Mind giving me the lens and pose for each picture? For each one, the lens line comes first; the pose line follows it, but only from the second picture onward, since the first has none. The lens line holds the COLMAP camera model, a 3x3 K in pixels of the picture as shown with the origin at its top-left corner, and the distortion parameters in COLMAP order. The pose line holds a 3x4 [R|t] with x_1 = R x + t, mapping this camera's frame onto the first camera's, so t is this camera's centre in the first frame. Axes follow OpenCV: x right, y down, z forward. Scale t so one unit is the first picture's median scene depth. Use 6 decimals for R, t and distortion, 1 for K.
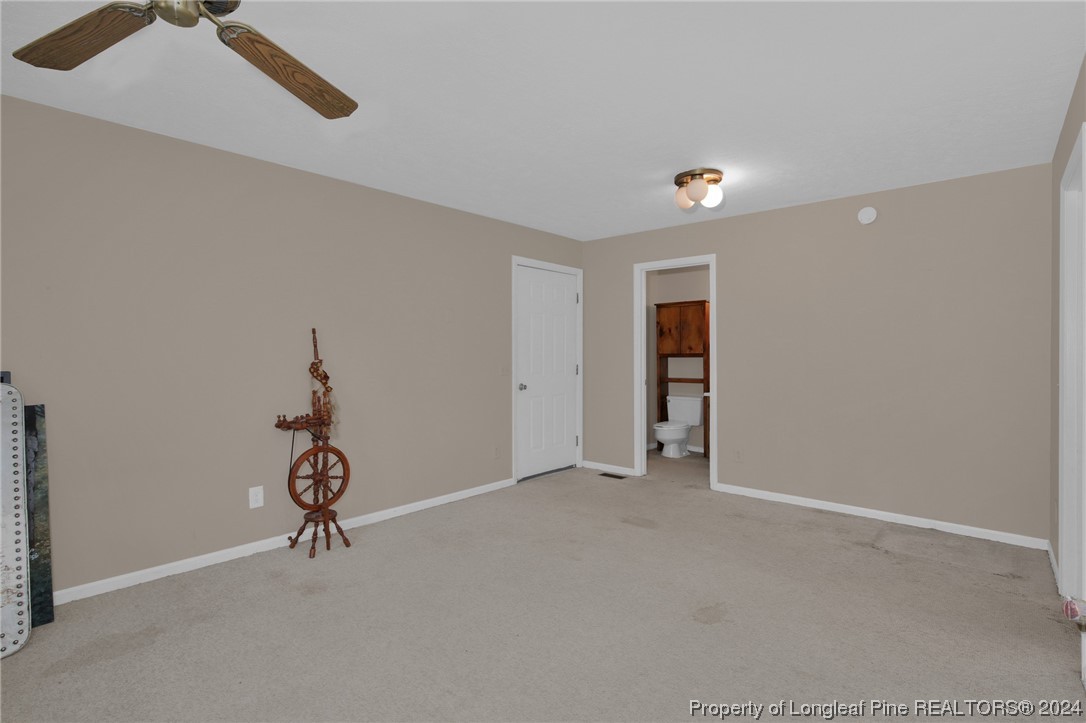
lens RADIAL K [[525.6, 0, 543.2], [0, 525.6, 363.5], [0, 0, 1]] dist [-0.030095, 0.000441]
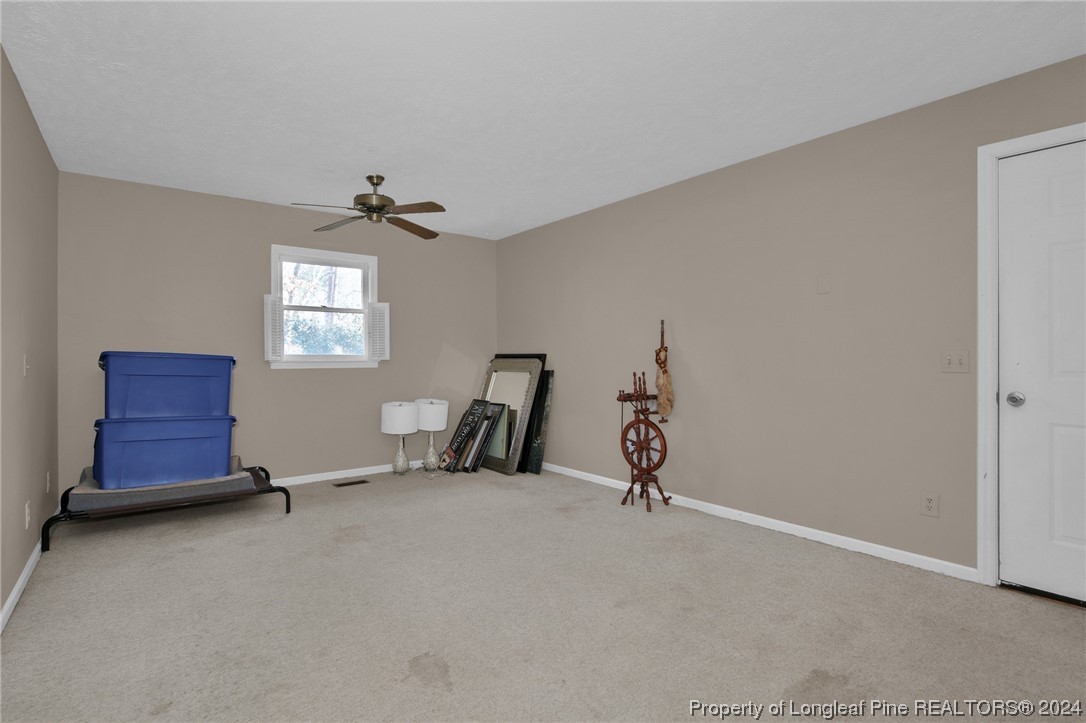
lens RADIAL K [[525.6, 0, 543.2], [0, 525.6, 363.5], [0, 0, 1]] dist [-0.030095, 0.000441]
pose [[-0.184713, 0.010721, -0.982734, 0.777230], [-0.017183, 0.999752, 0.014136, 0.017911], [0.982642, 0.019497, -0.184483, 0.975669]]
